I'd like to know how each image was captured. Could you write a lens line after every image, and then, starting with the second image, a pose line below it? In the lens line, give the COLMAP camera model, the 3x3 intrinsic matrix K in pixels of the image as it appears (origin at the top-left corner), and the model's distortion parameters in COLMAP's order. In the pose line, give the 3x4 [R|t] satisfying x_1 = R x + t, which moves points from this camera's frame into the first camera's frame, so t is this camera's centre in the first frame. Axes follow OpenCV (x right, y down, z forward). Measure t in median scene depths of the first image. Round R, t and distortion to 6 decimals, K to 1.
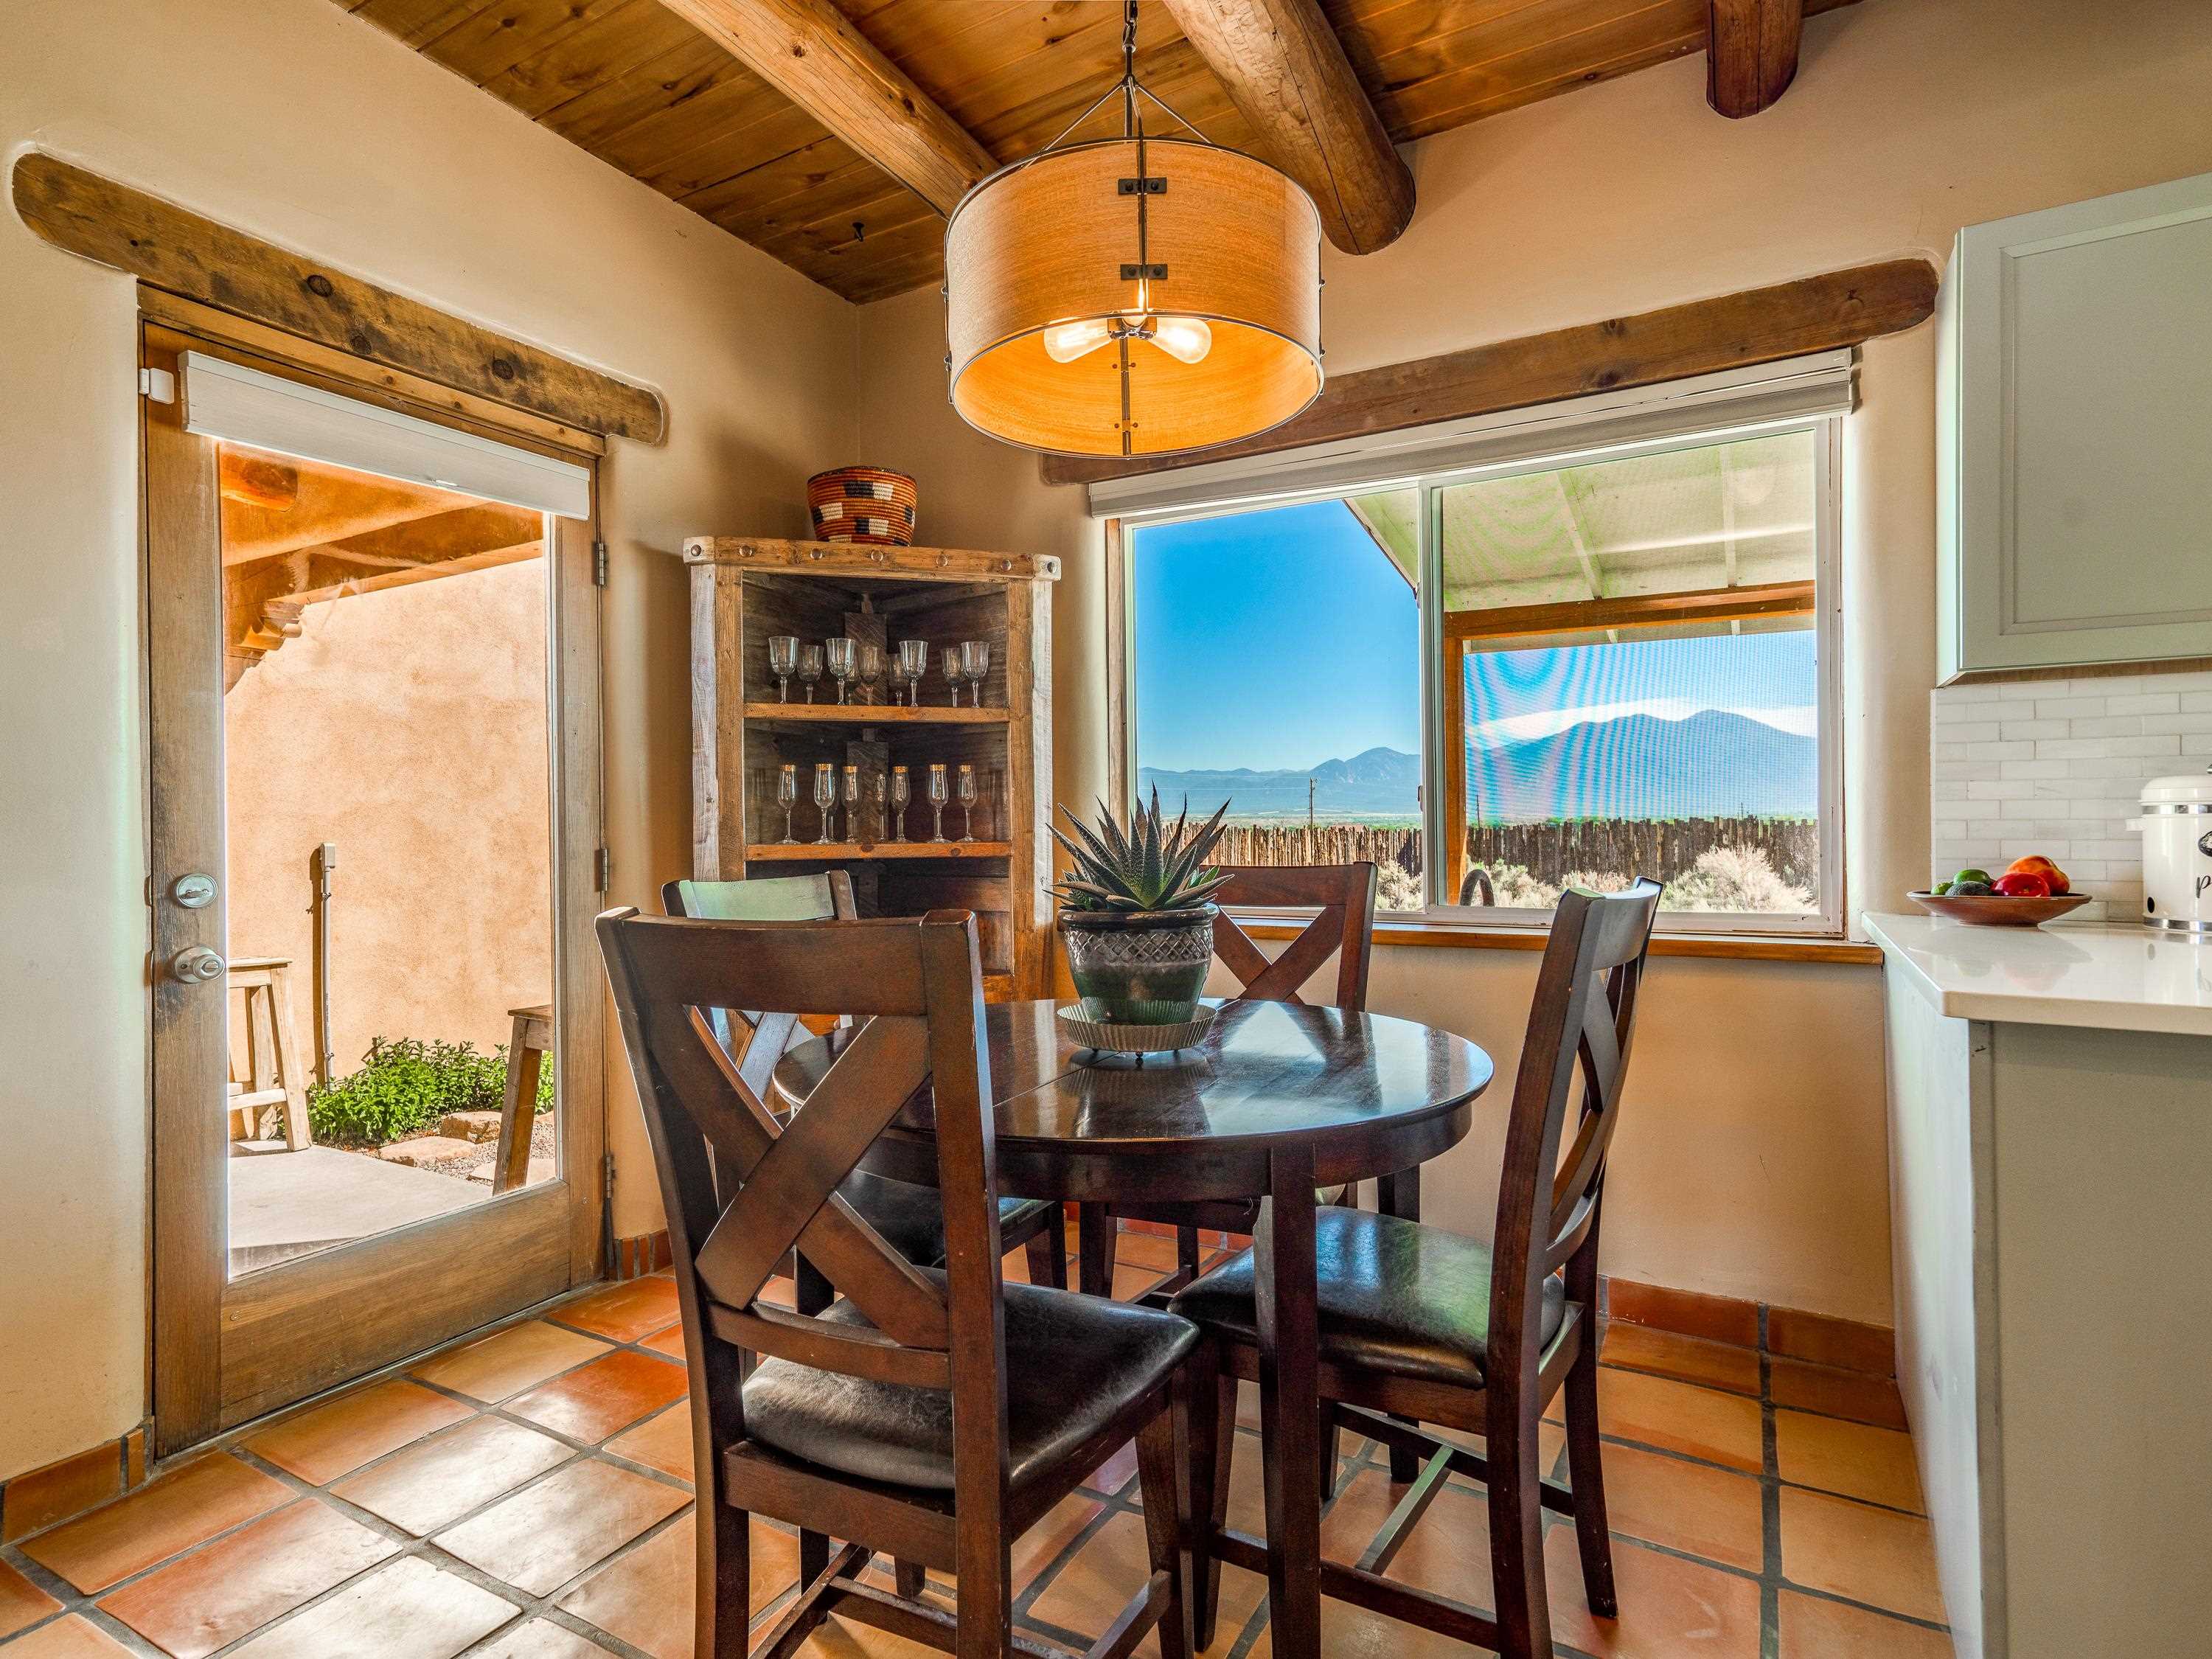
lens RADIAL K [[1158.5, 0, 1104.4], [0, 1158.5, 823.6], [0, 0, 1]] dist [-0.002971, 0.014780]
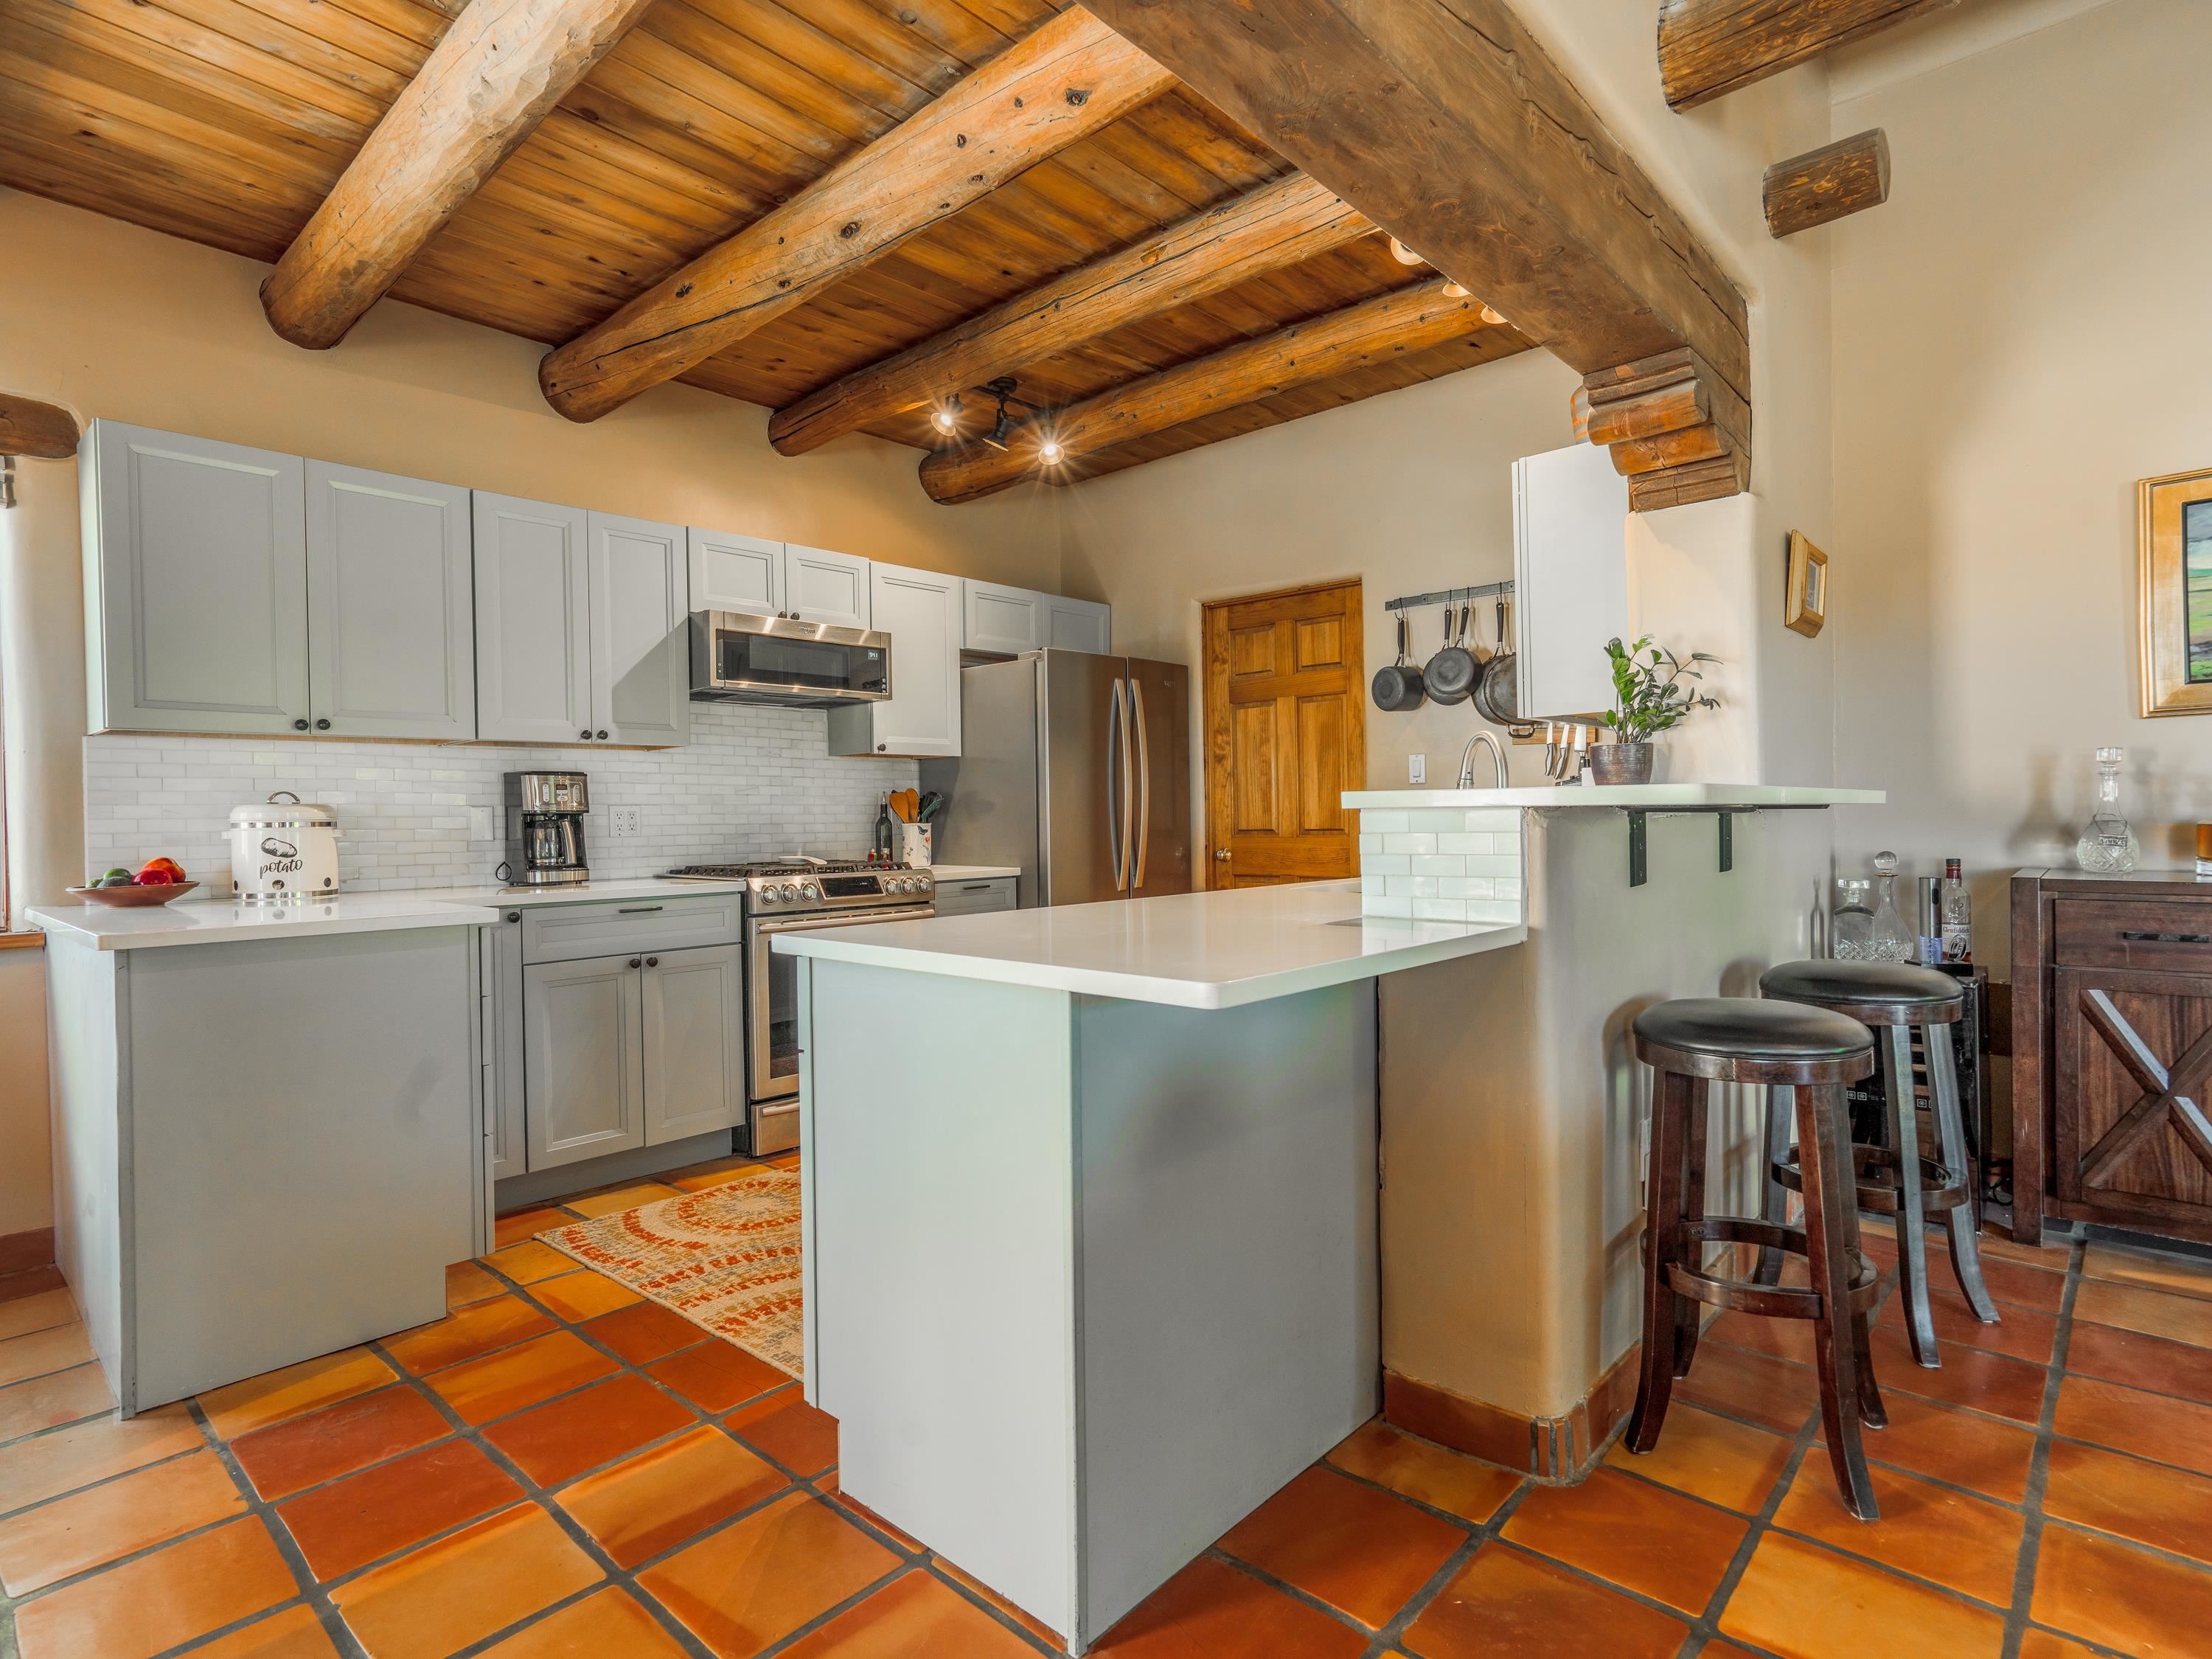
lens RADIAL K [[1158.5, 0, 1104.4], [0, 1158.5, 823.6], [0, 0, 1]] dist [-0.002971, 0.014780]
pose [[0.226140, -0.002909, 0.974090, -0.316372], [0.013308, 0.999911, -0.000104, 0.000994], [-0.974004, 0.012987, 0.226159, -0.429205]]
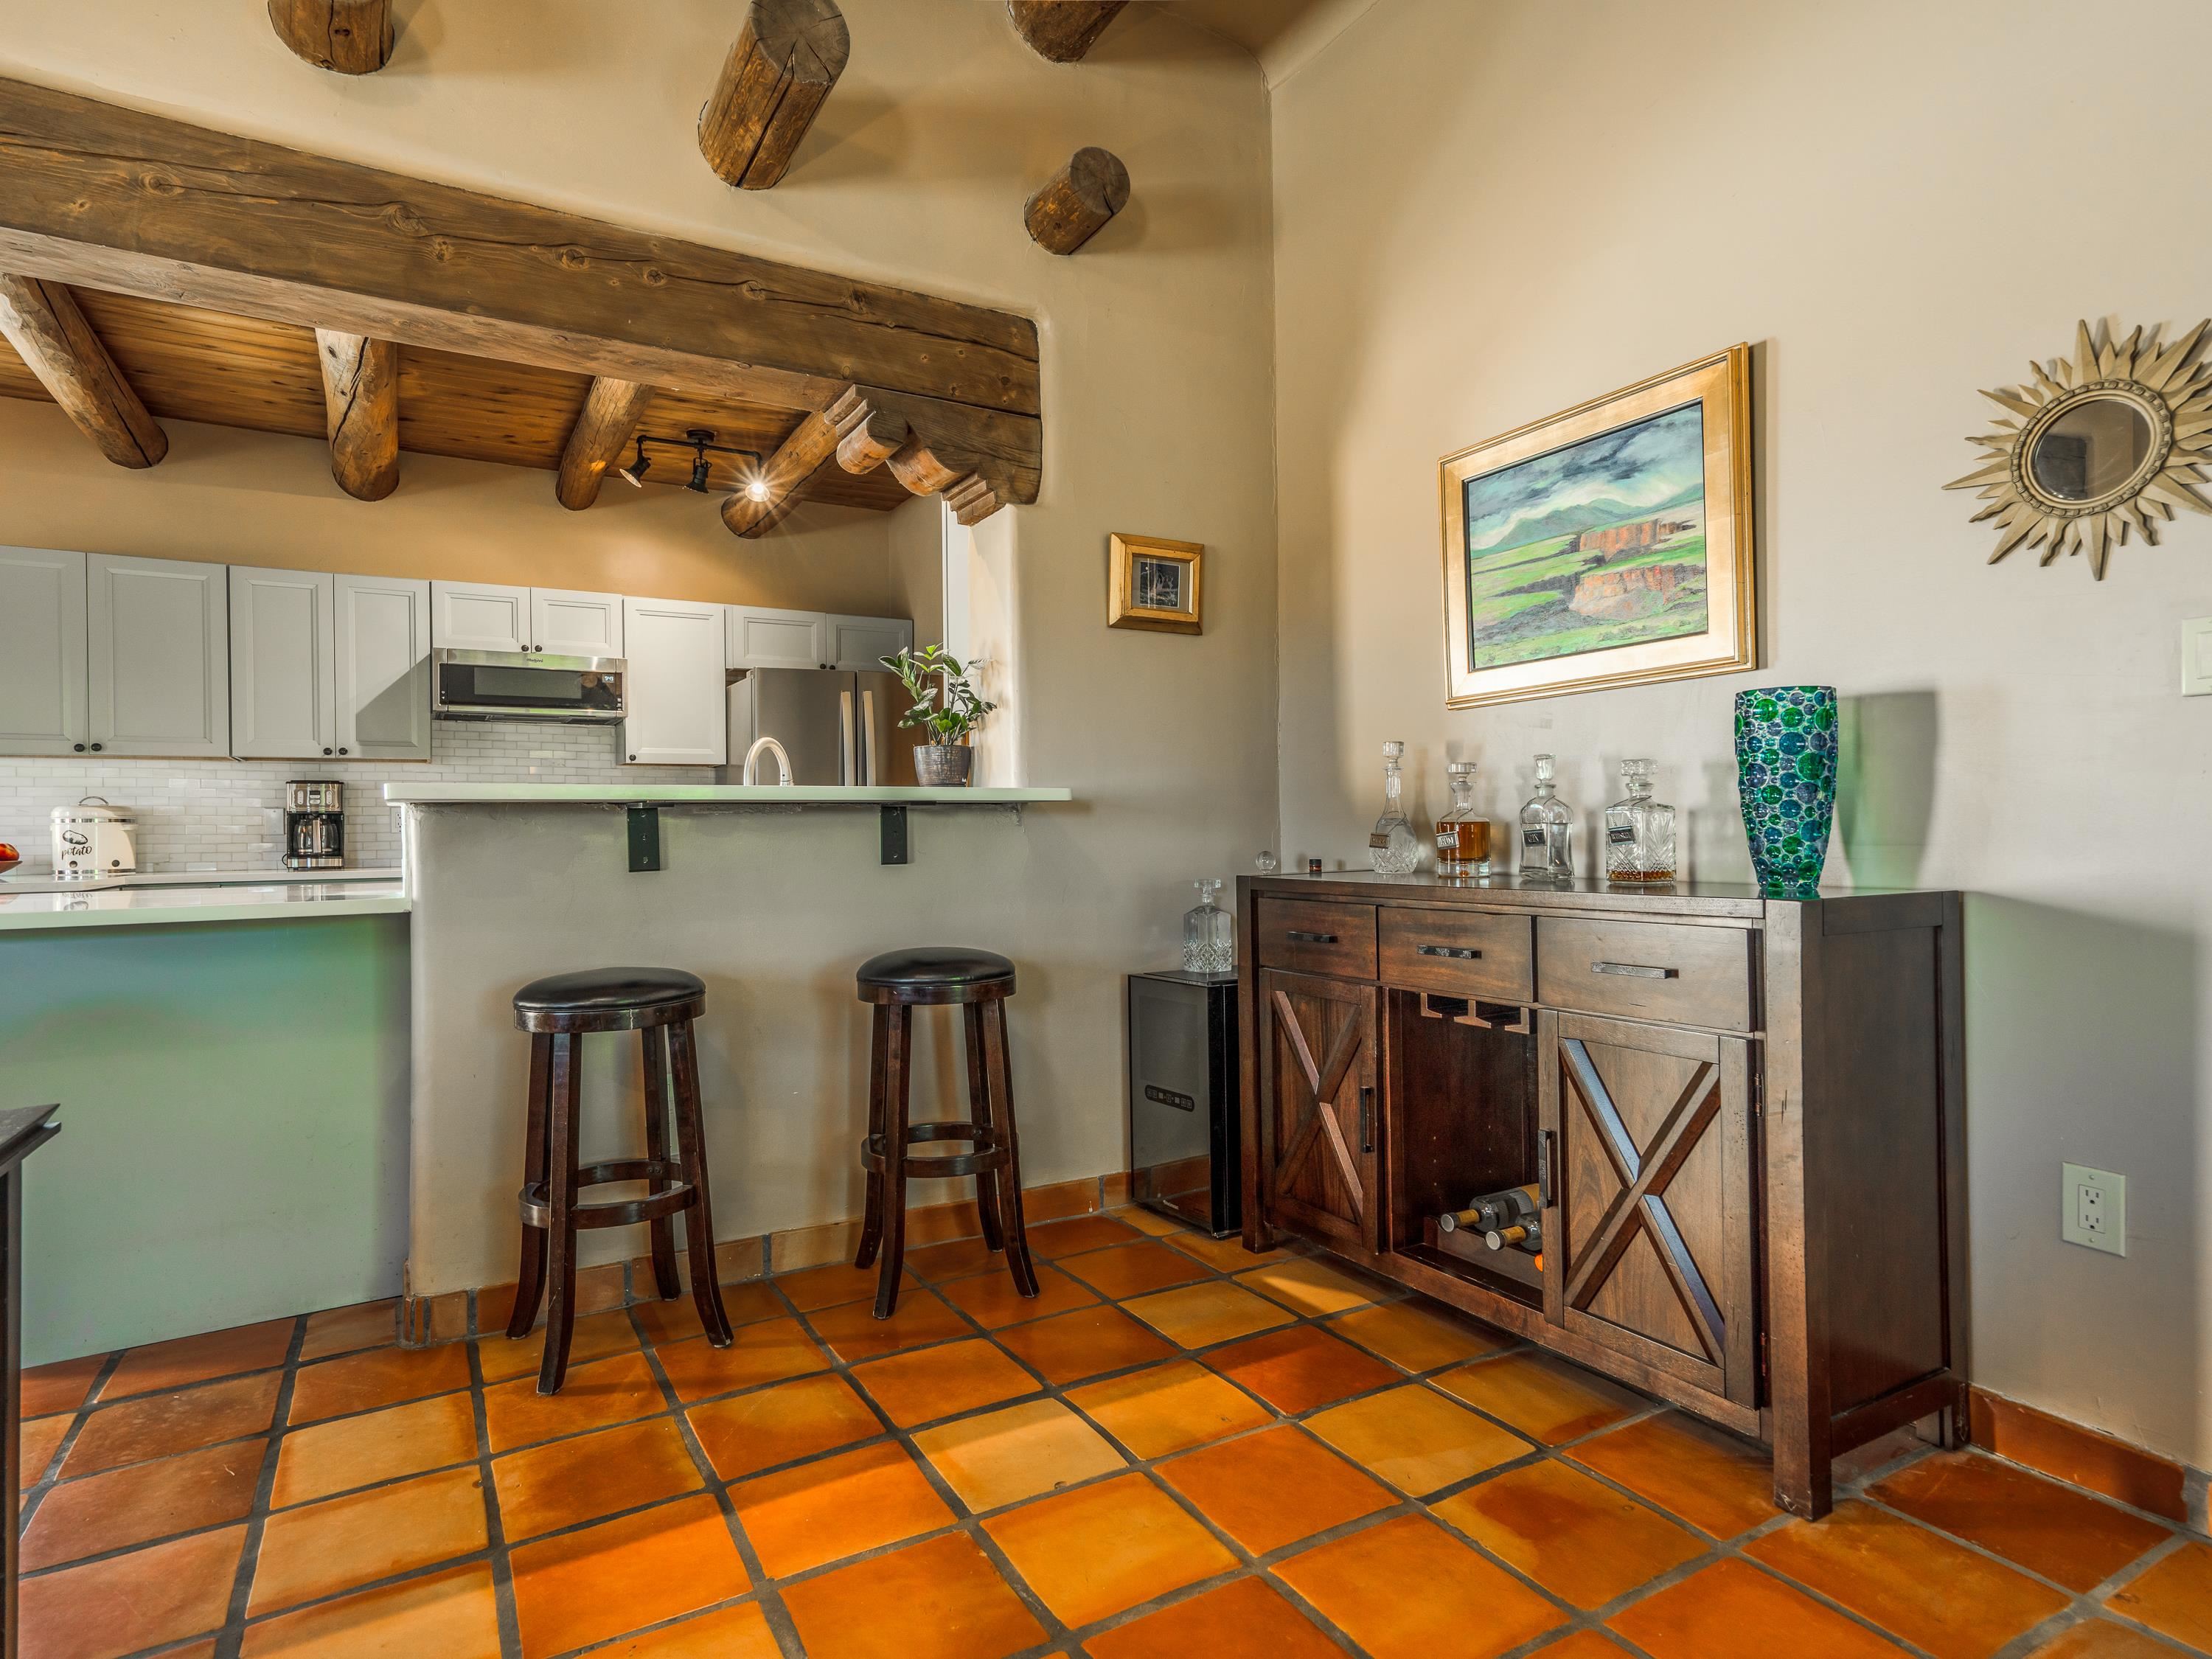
lens RADIAL K [[1213.8, 0, 1089.4], [0, 1213.8, 822.1], [0, 0, 1]] dist [0.002283, 0.021929]
pose [[0.513806, 0.005896, 0.857886, -0.073323], [0.007839, 0.999902, -0.011567, 0.026571], [-0.857871, 0.012668, 0.513709, -1.565365]]
